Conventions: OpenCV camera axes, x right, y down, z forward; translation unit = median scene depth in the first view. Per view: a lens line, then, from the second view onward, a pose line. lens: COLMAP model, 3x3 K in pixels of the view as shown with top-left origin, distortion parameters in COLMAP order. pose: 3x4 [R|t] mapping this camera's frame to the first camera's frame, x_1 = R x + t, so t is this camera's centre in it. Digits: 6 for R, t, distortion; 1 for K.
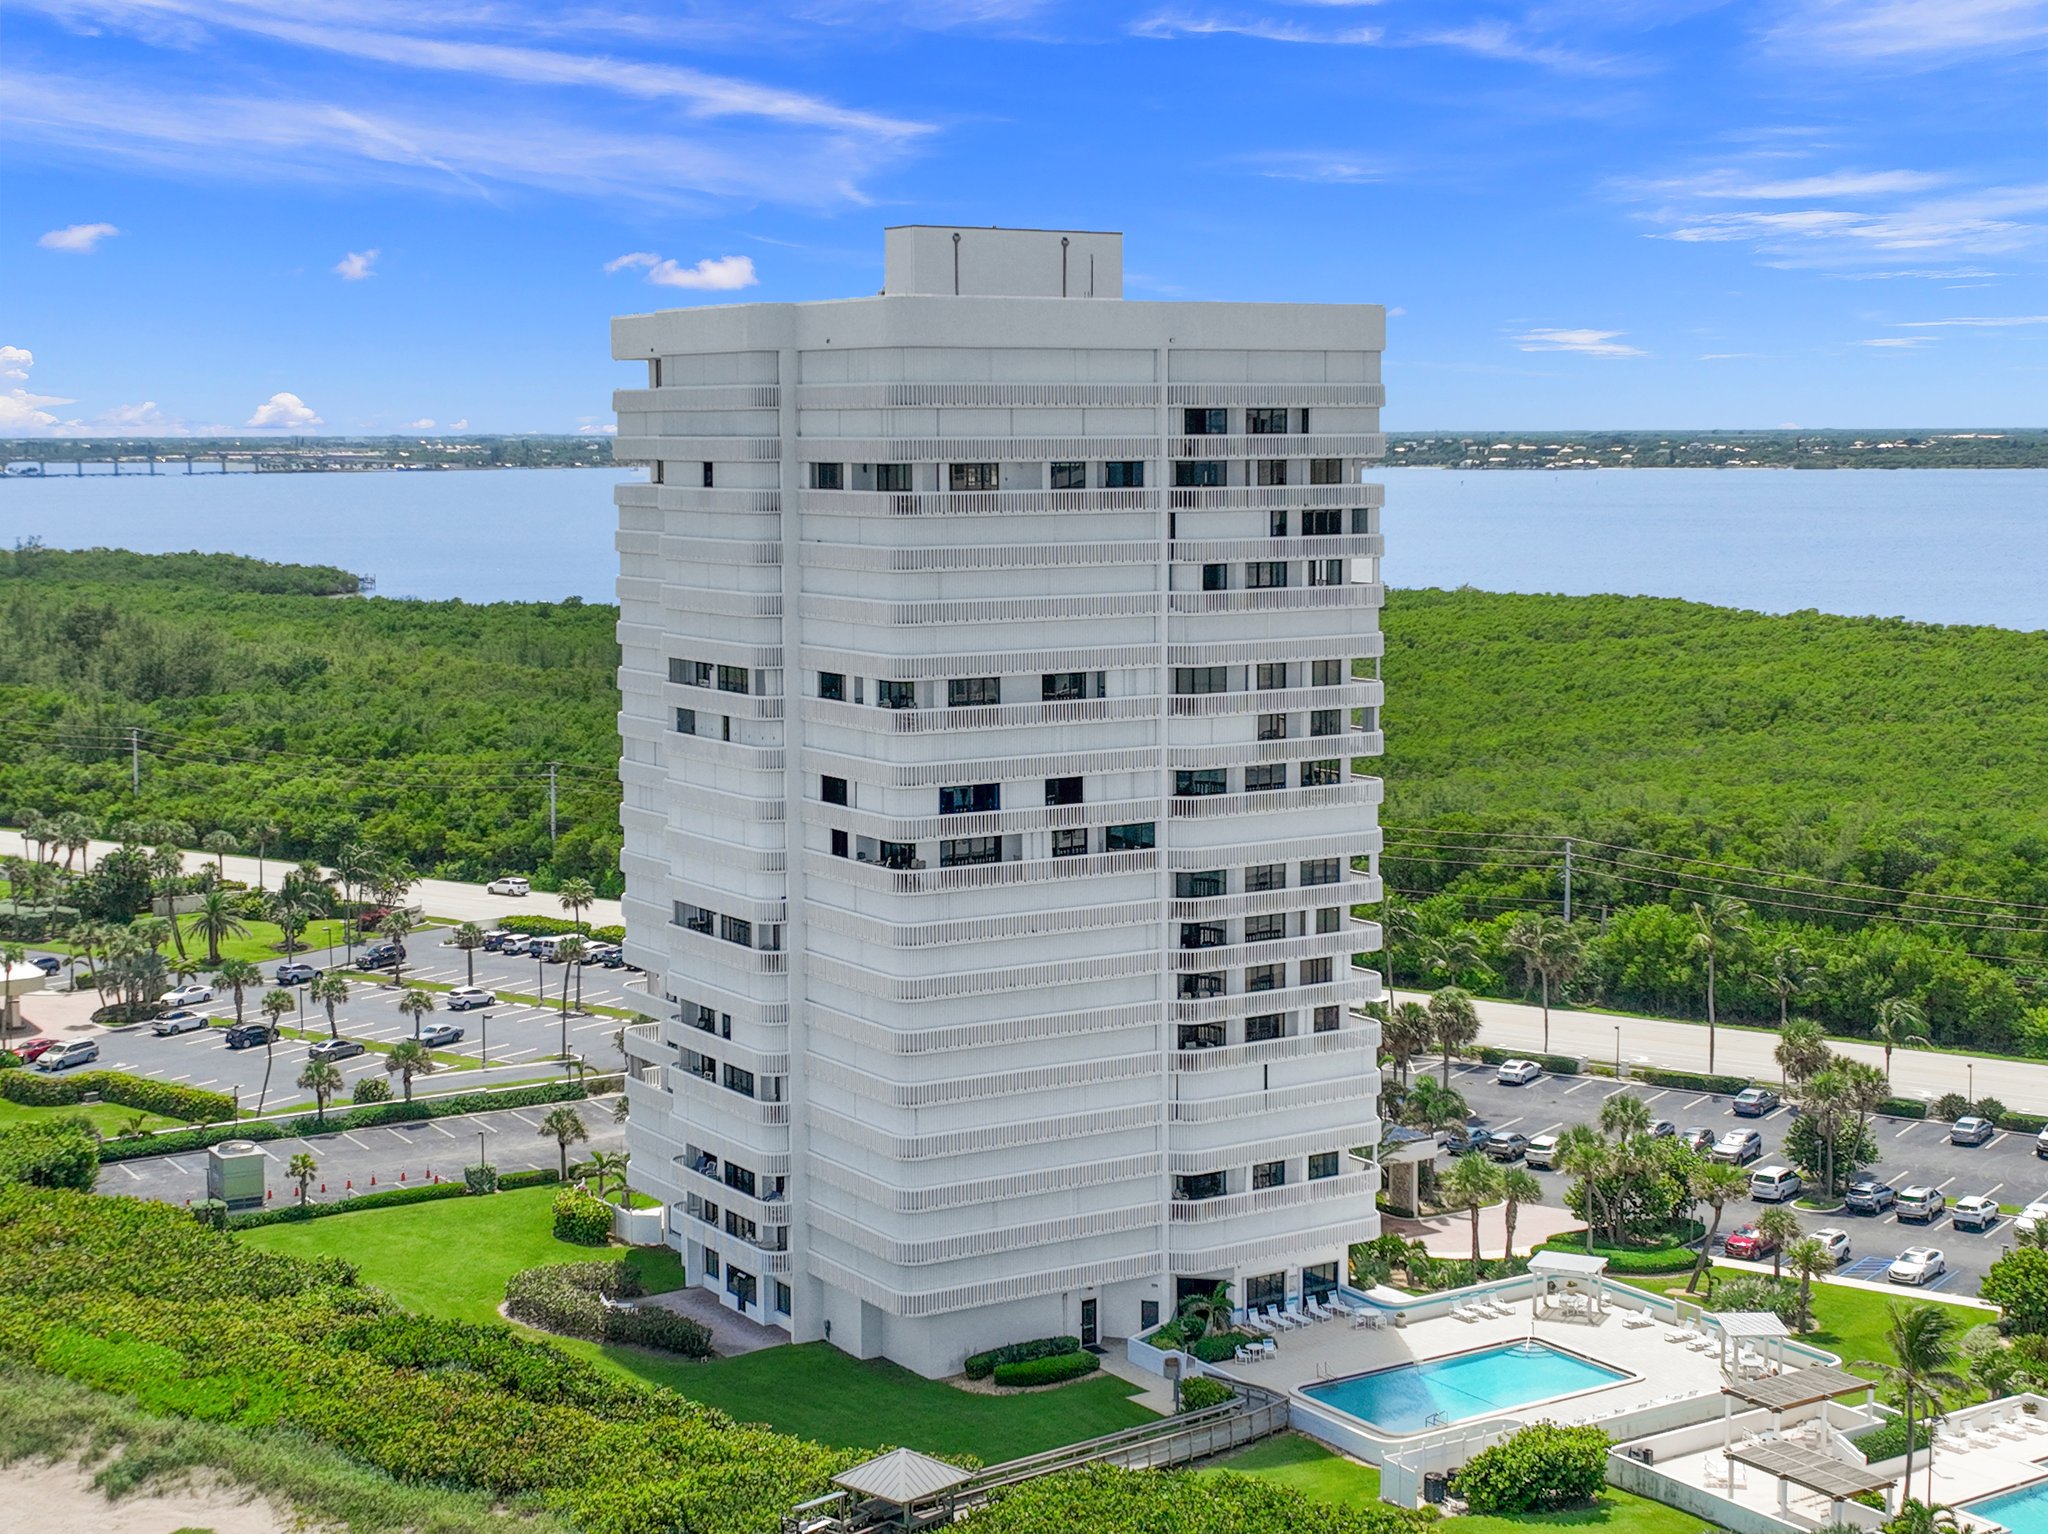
lens RADIAL K [[2946.2, 0, 1092.1], [0, 2946.2, 706.9], [0, 0, 1]] dist [0.008200, 0.000000]
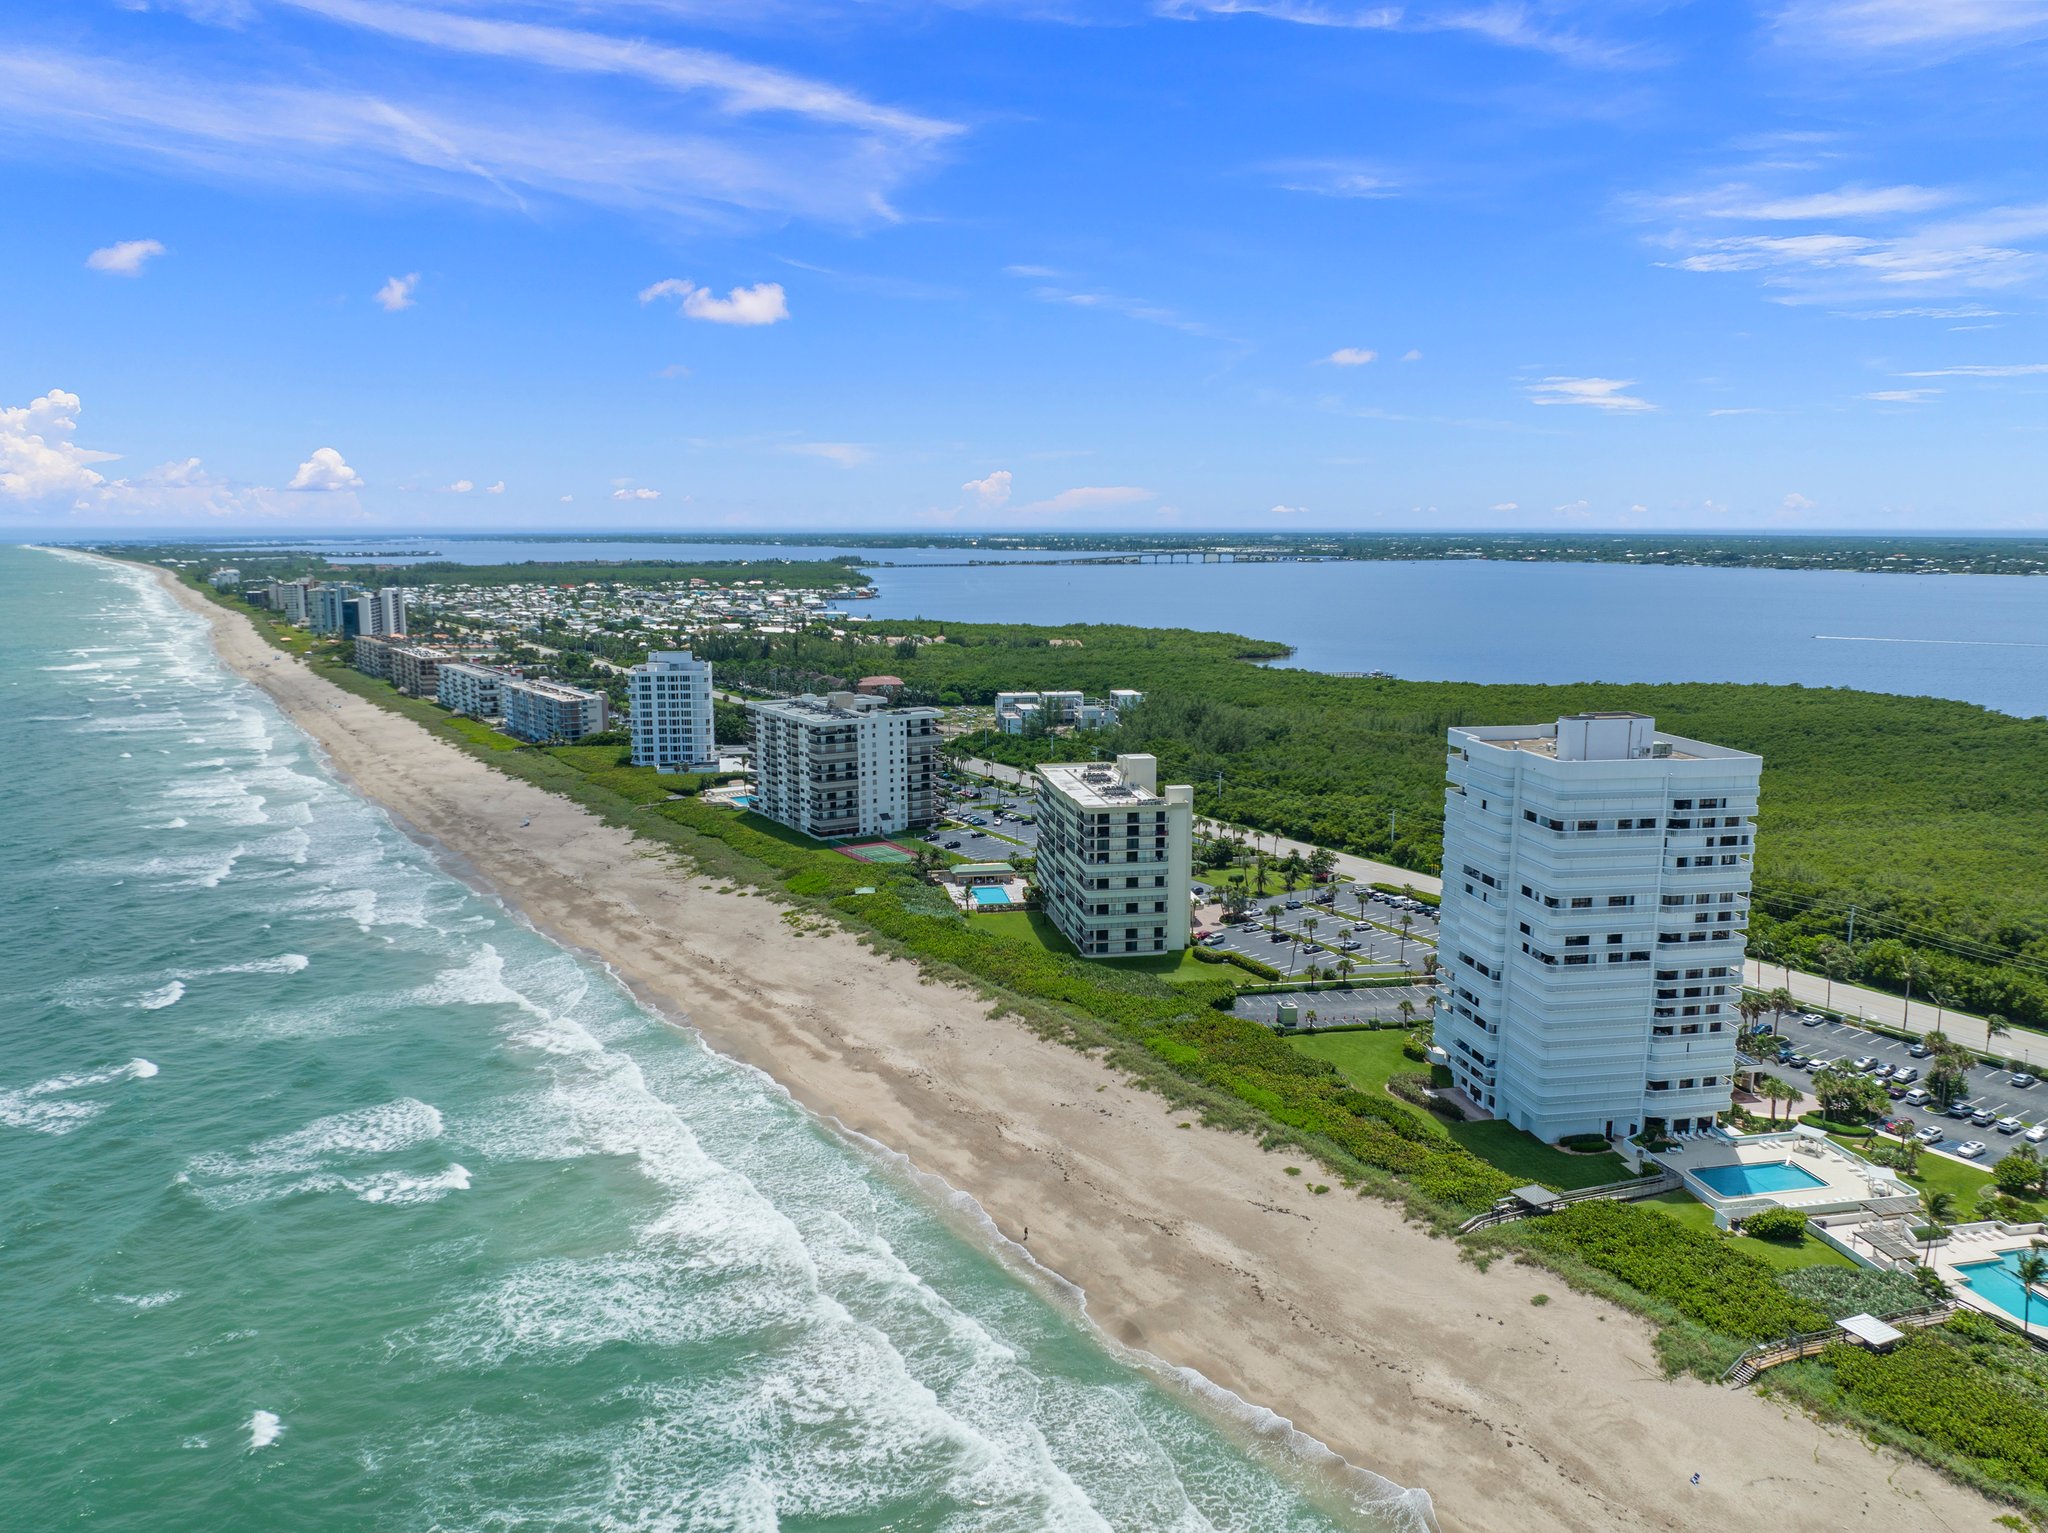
lens RADIAL K [[1454.3, 0, 1056.7], [0, 1454.3, 777.5], [0, 0, 1]] dist [-0.043248, 0.016046]
pose [[0.925659, 0.072371, -0.371374, -0.001820], [-0.039947, 0.994744, 0.094281, -0.206286], [0.376245, -0.072437, 0.923684, -0.364874]]
